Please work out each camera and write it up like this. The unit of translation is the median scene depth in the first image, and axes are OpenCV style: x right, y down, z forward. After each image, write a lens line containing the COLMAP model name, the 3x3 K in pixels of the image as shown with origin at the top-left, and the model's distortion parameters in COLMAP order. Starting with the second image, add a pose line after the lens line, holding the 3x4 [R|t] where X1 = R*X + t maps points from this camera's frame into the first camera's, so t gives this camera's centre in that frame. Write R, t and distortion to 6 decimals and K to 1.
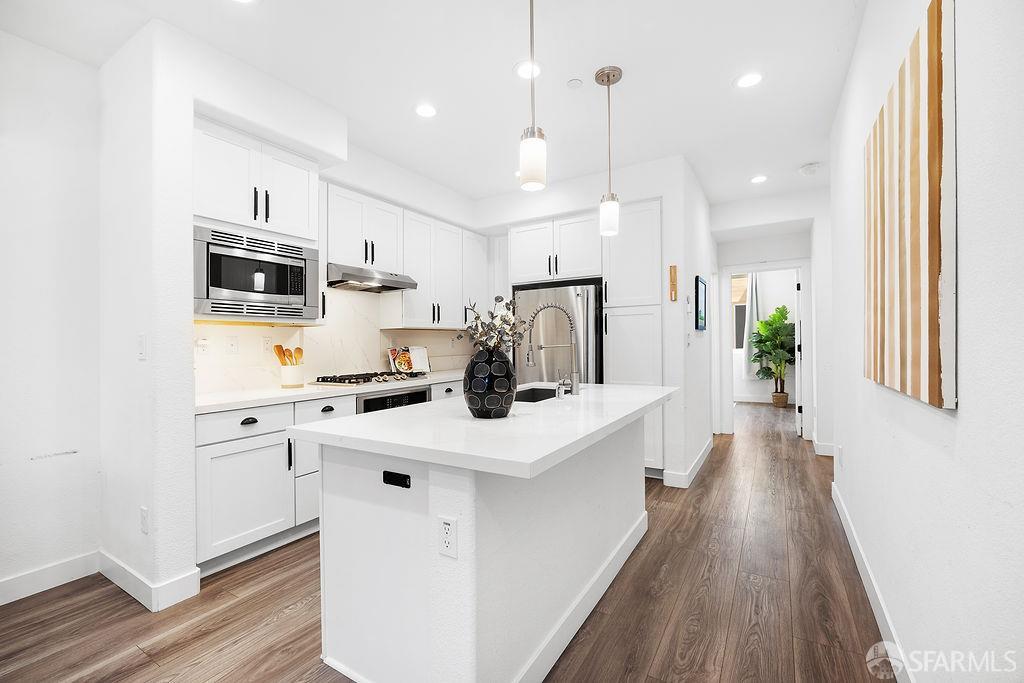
lens RADIAL K [[437.1, 0, 513.0], [0, 437.1, 345.7], [0, 0, 1]] dist [-0.002400, 0.000650]
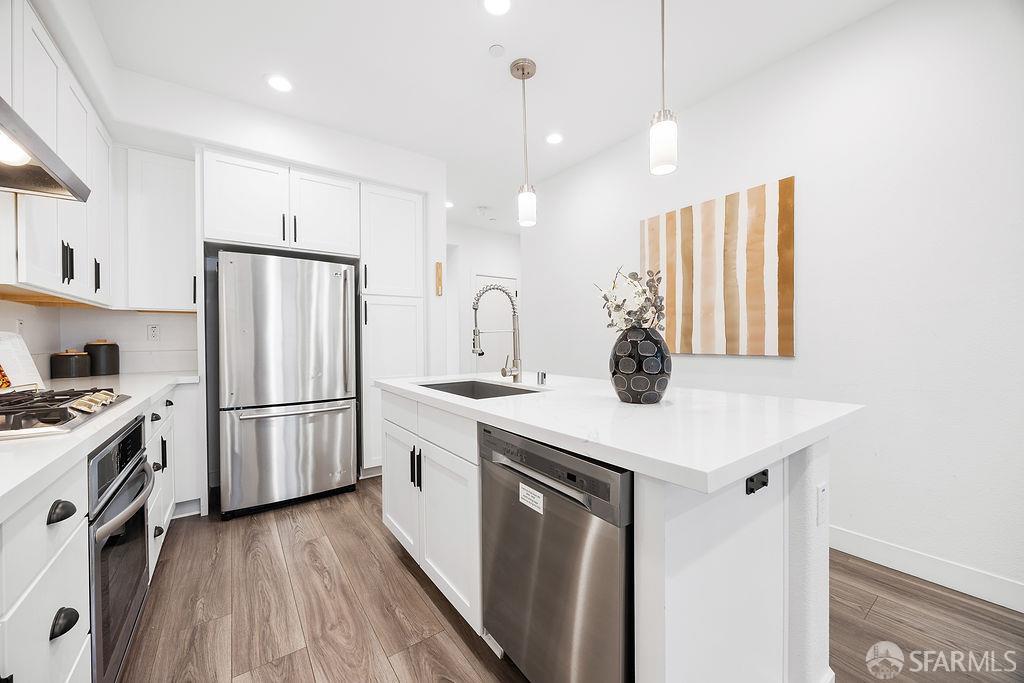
lens RADIAL K [[389.0, 0, 515.1], [0, 389.0, 351.2], [0, 0, 1]] dist [-0.004332, 0.000101]
pose [[0.374775, -0.016186, 0.926975, -0.479228], [0.008868, 0.999864, 0.013873, 0.023733], [-0.927073, 0.003021, 0.374868, 0.504452]]
